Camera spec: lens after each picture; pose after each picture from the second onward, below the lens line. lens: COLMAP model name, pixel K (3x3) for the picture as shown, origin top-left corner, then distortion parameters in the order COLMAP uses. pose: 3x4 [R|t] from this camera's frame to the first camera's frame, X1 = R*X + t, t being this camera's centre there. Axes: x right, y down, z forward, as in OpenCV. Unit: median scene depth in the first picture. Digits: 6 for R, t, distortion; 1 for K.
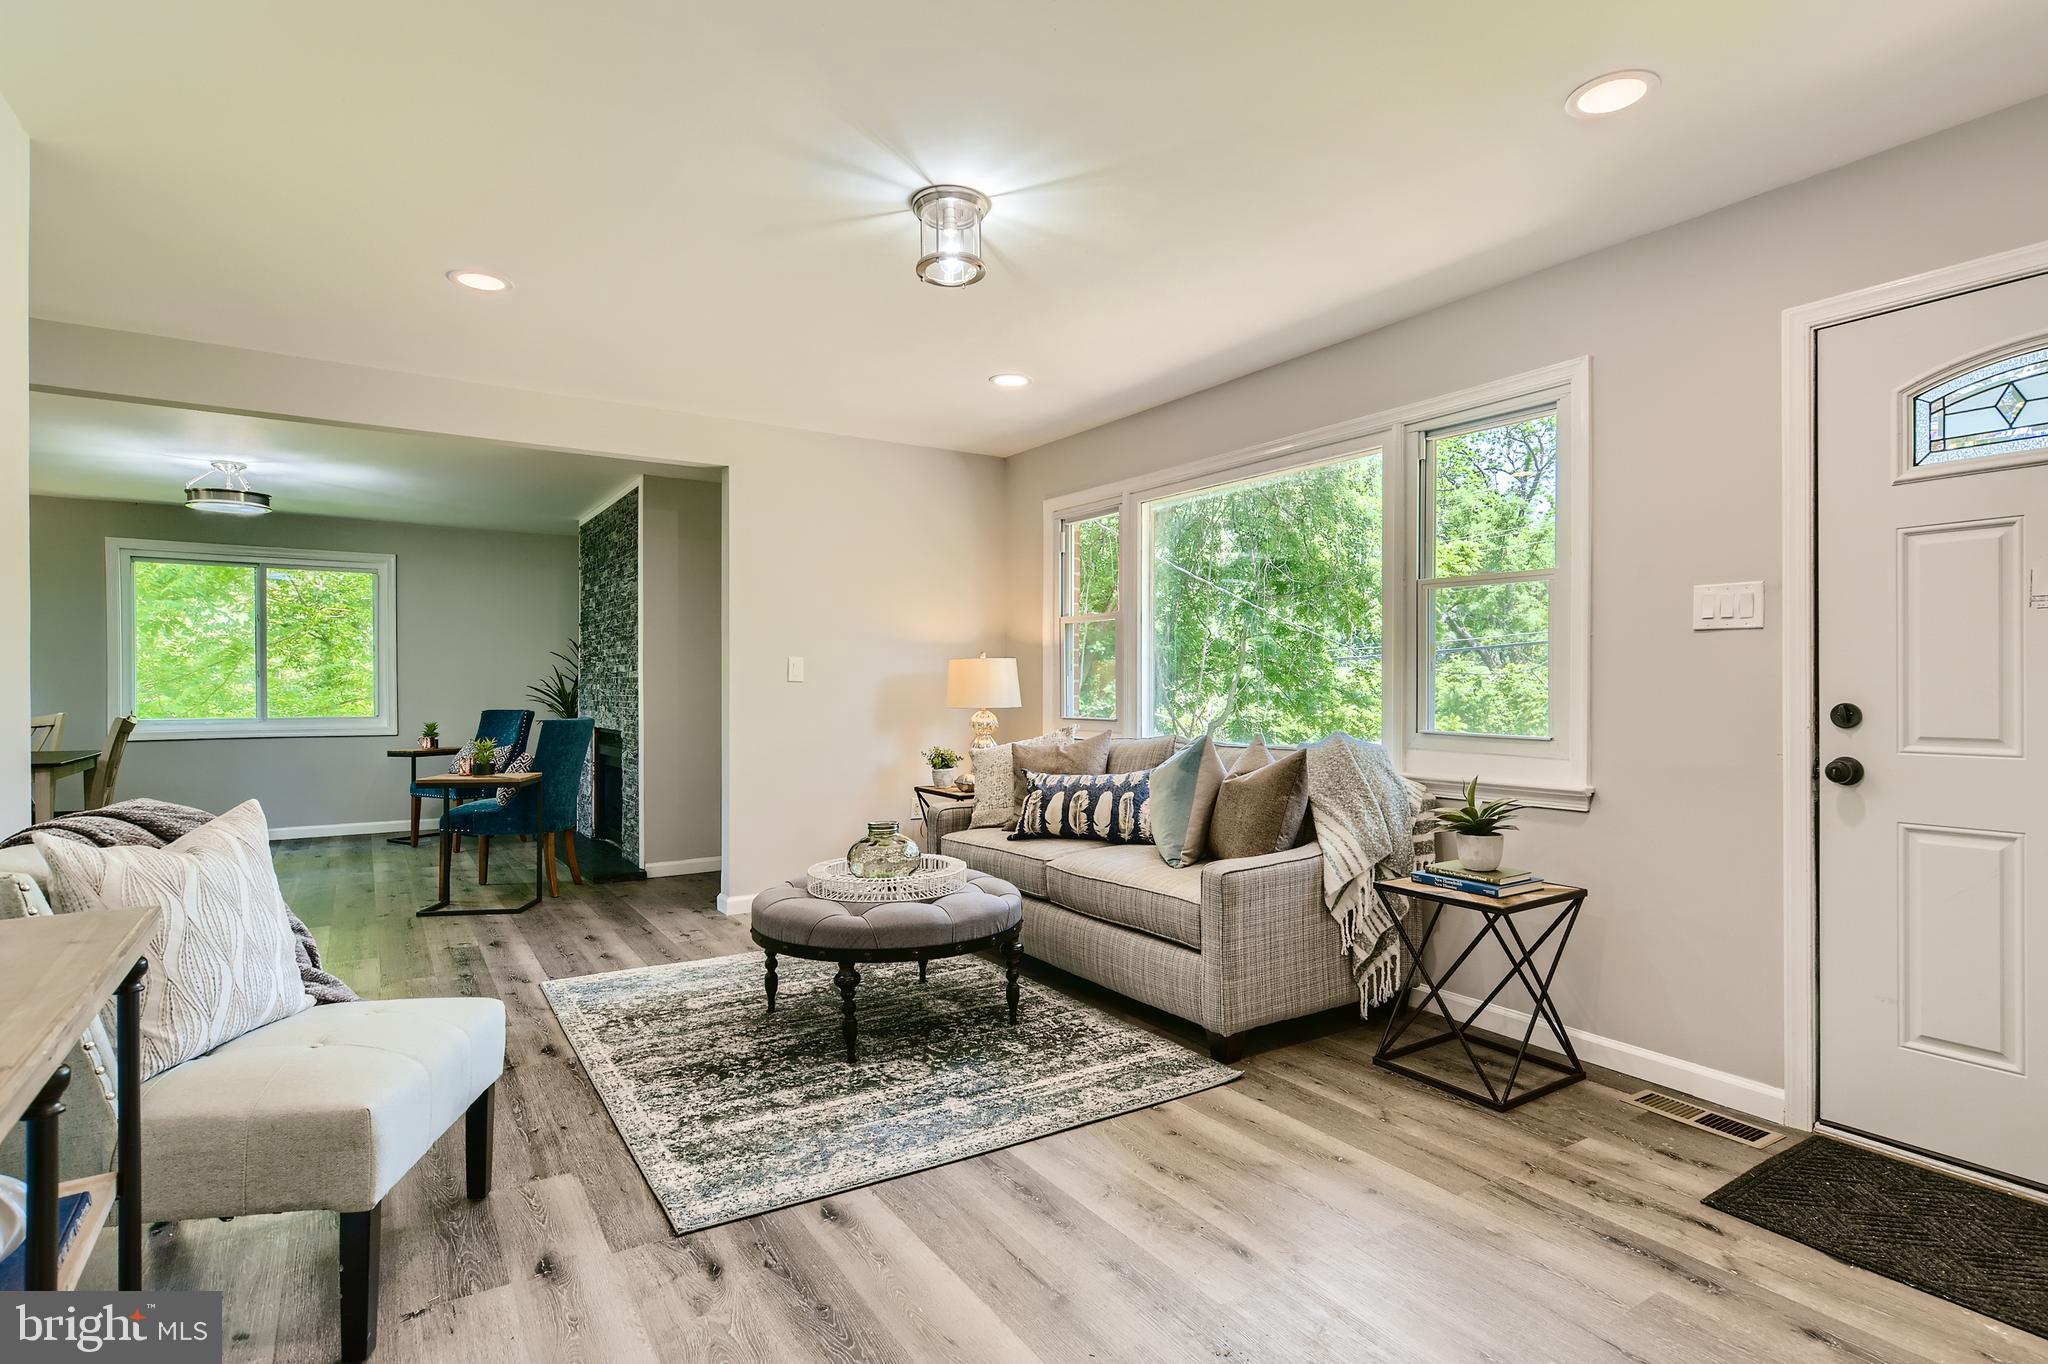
lens RADIAL K [[1046.4, 0, 1056.7], [0, 1046.4, 682.3], [0, 0, 1]] dist [-0.000426, 0.006124]
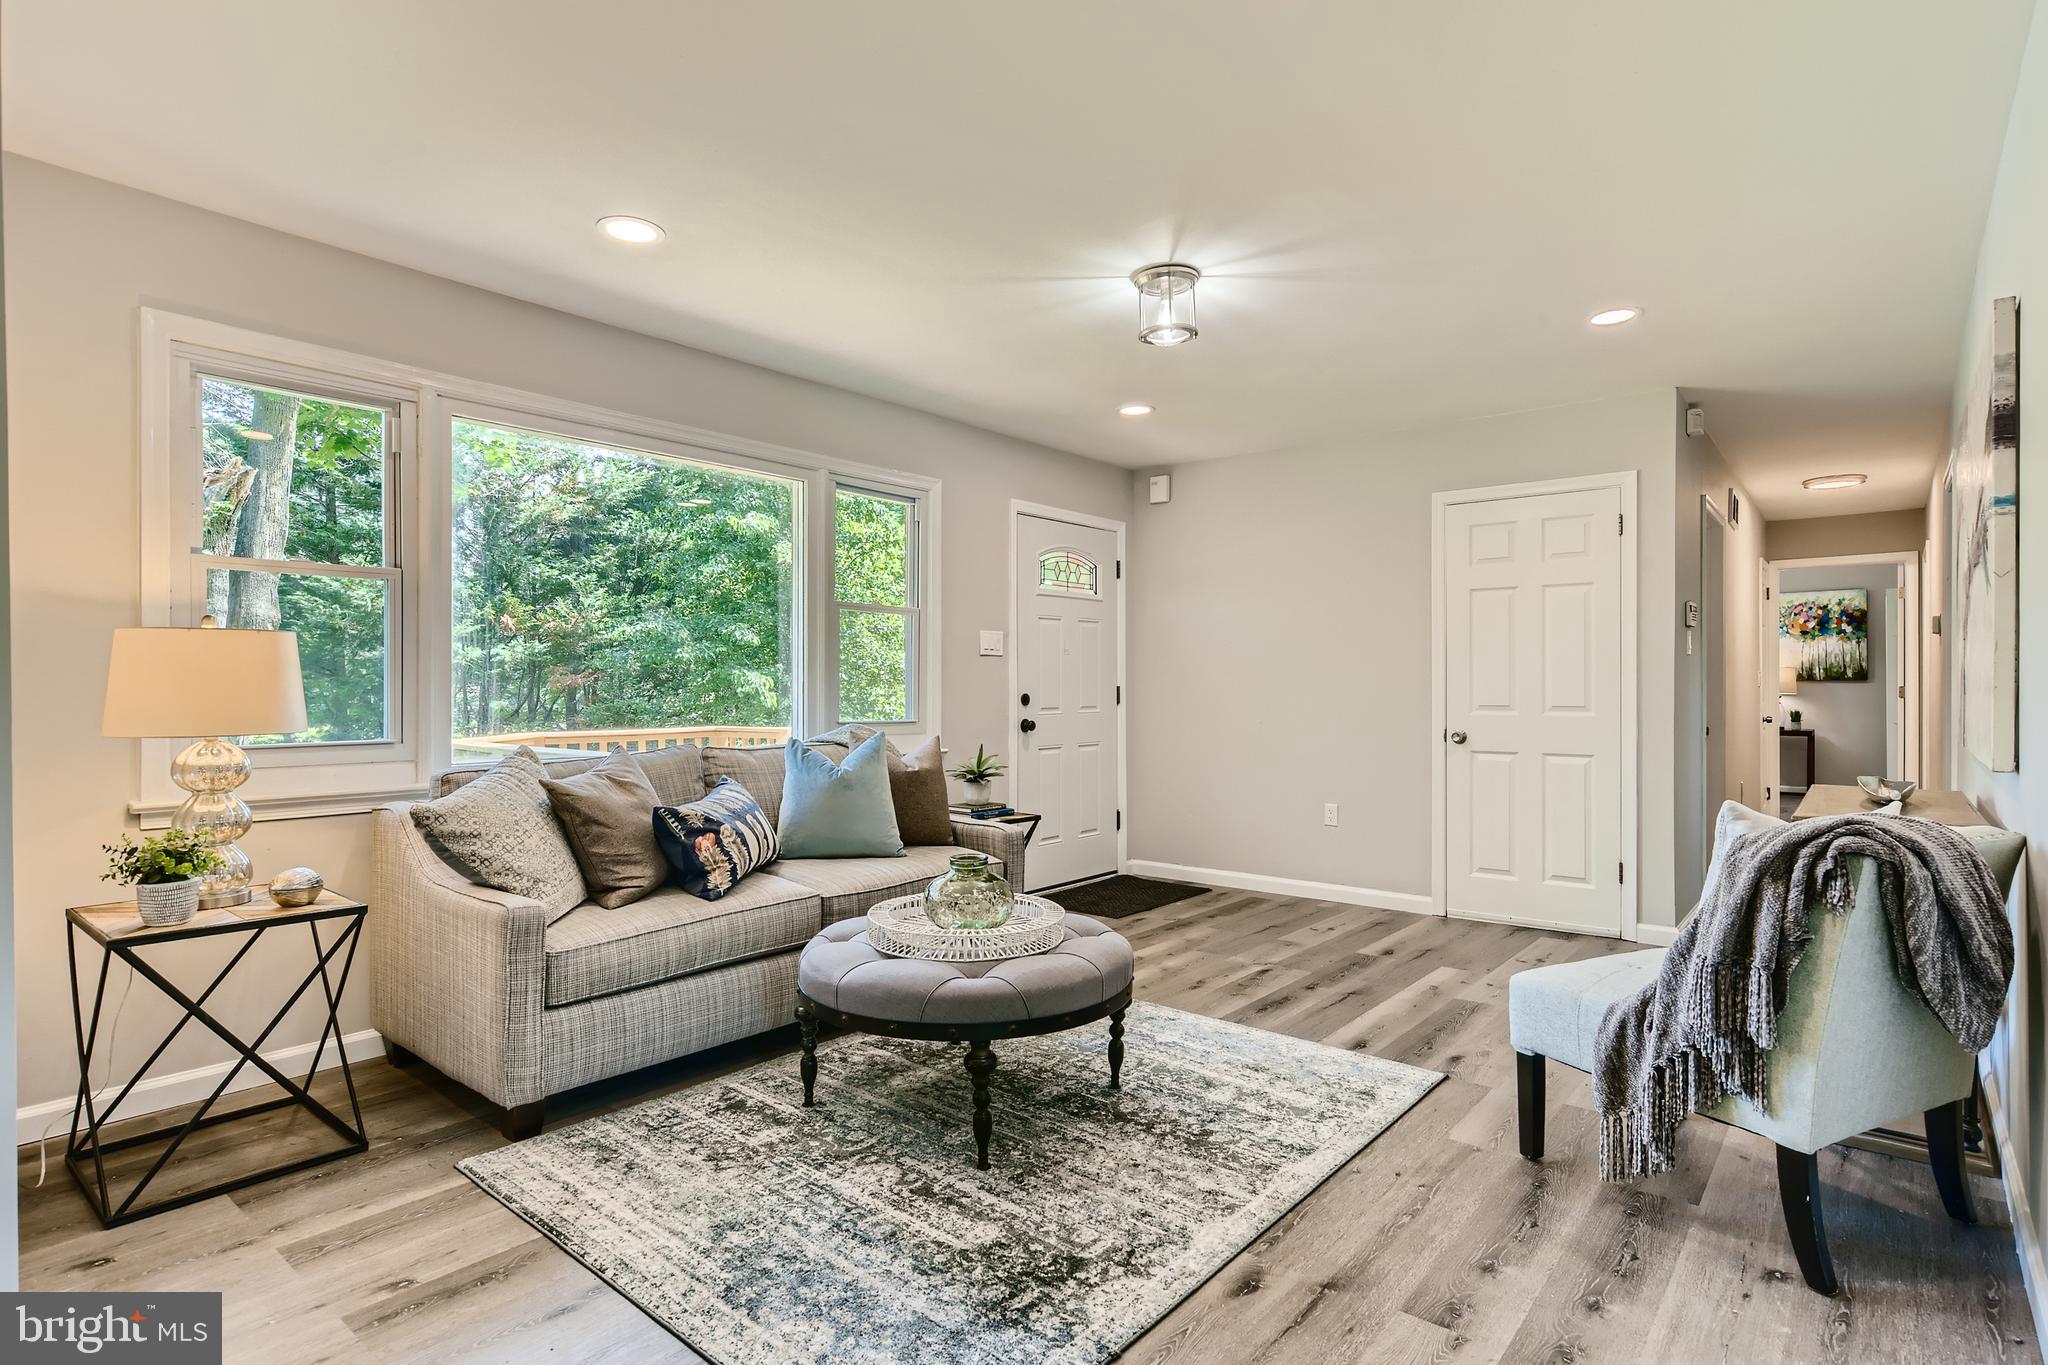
lens RADIAL K [[1046.4, 0, 1021.4], [0, 1046.4, 685.8], [0, 0, 1]] dist [-0.000426, 0.006124]
pose [[-0.284304, 0.000325, 0.958734, -1.107265], [-0.000501, 1.000000, -0.000488, 0.004484], [-0.958734, -0.000619, -0.284304, 1.395009]]
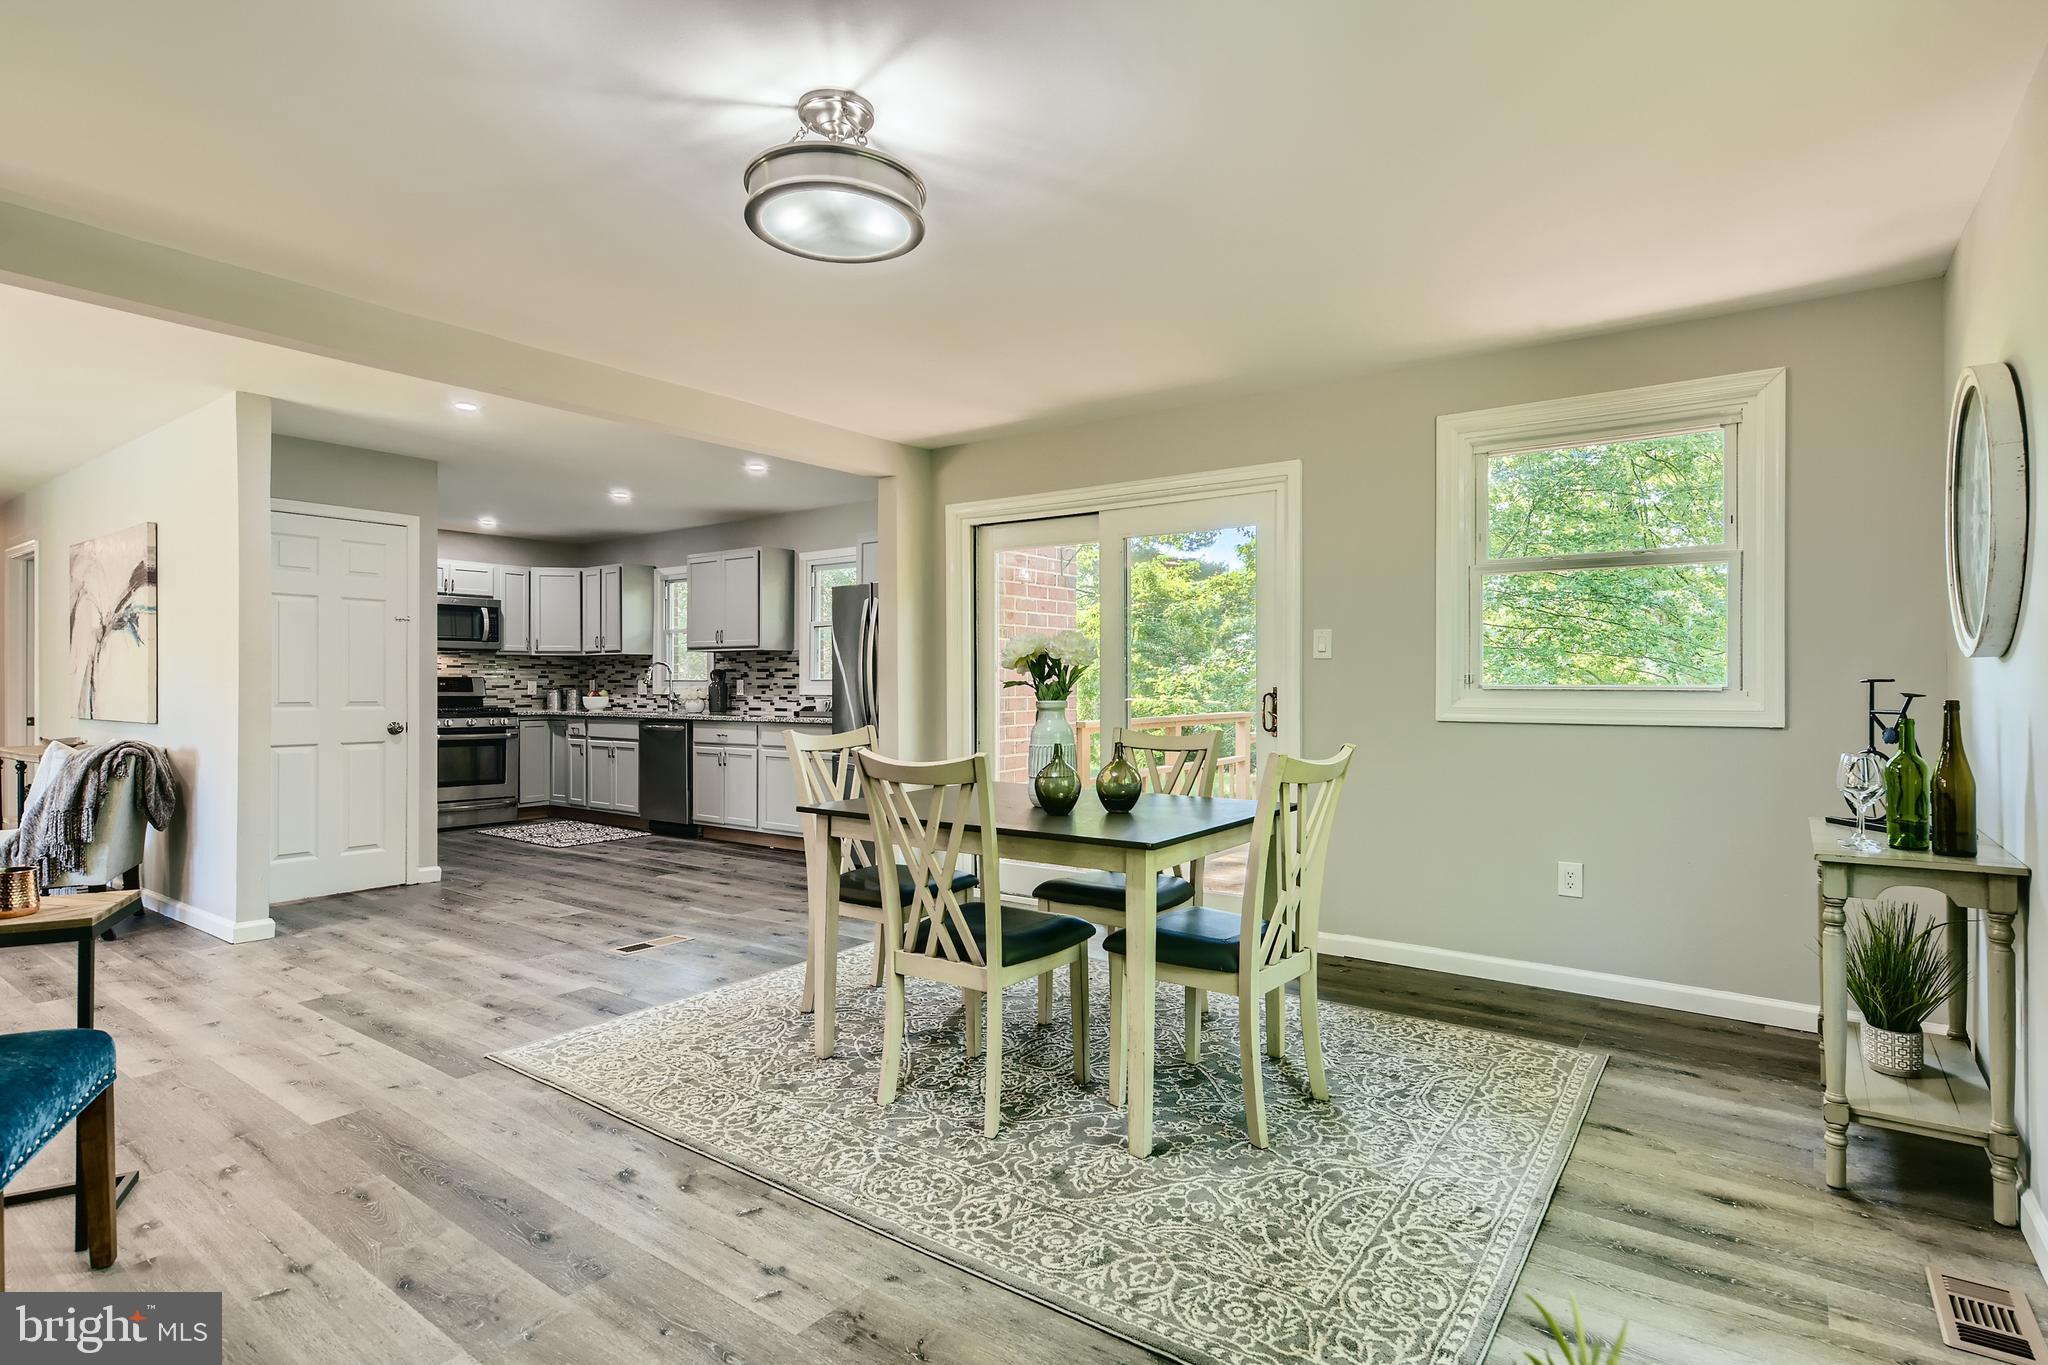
lens RADIAL K [[1046.4, 0, 1039.7], [0, 1046.4, 673.5], [0, 0, 1]] dist [-0.000426, 0.006124]
pose [[-0.942797, 0.000355, -0.333367, -1.402616], [0.003206, 0.999963, -0.008001, 0.000580], [0.333351, -0.008612, -0.942763, 2.651330]]
